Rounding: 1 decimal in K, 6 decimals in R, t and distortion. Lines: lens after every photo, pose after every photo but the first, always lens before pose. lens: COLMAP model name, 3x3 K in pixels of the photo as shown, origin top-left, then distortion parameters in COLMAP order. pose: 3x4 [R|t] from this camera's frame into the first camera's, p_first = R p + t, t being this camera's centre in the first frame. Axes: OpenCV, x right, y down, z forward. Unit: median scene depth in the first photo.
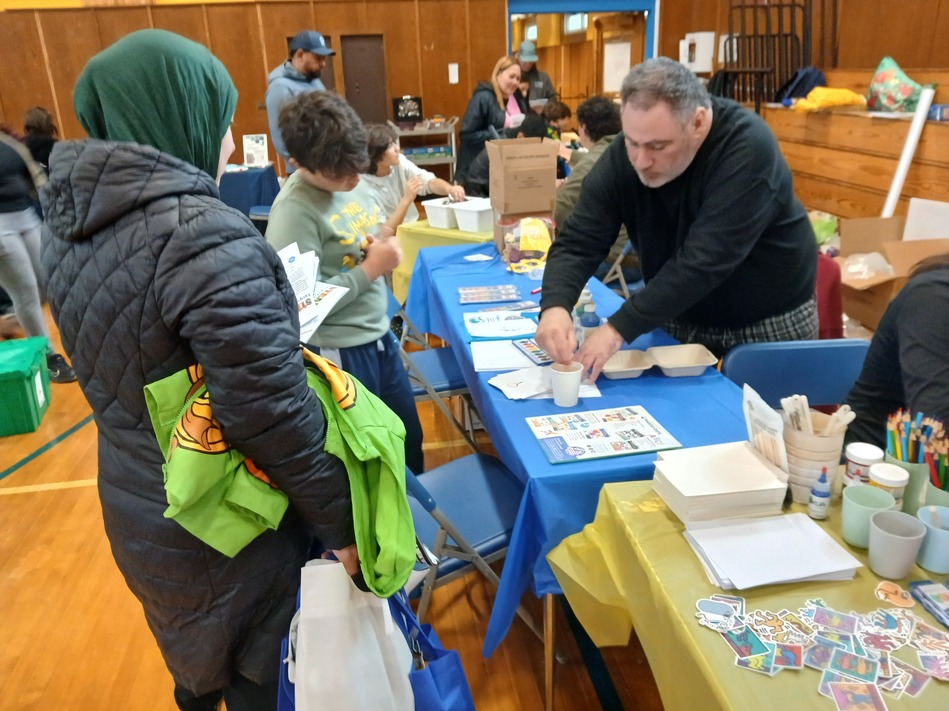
lens RADIAL K [[811.2, 0, 474.5], [0, 811.2, 355.5], [0, 0, 1]] dist [-0.003058, -0.012268]
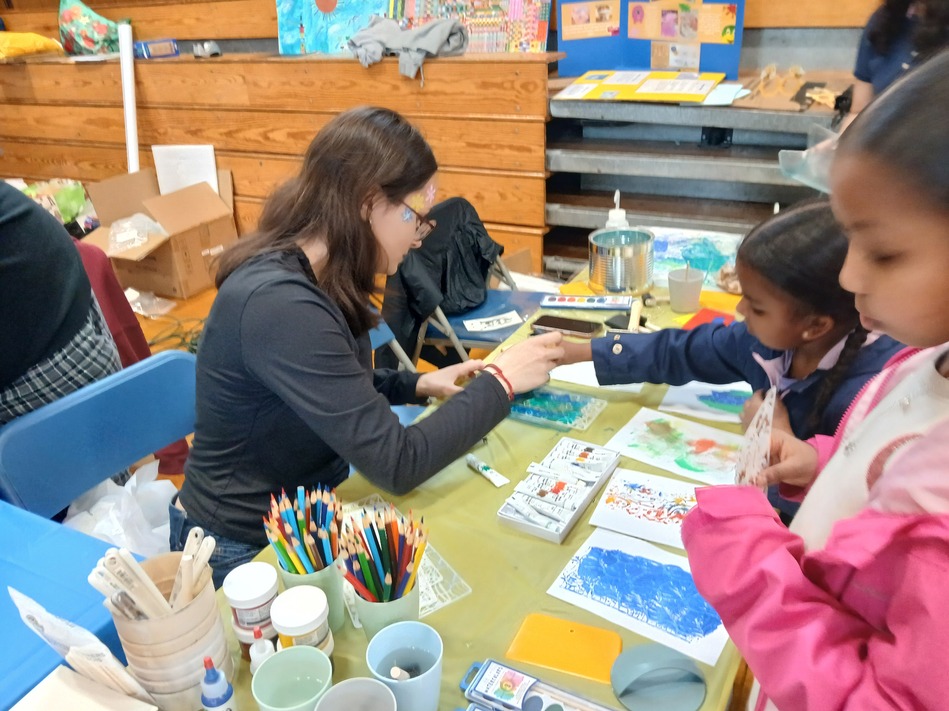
lens RADIAL K [[811.2, 0, 474.5], [0, 811.2, 355.5], [0, 0, 1]] dist [-0.003058, -0.012268]
pose [[0.640422, -0.346853, 0.685239, 0.063334], [0.307162, 0.933422, 0.185405, -0.030941], [-0.703925, 0.091742, 0.704324, 0.118807]]
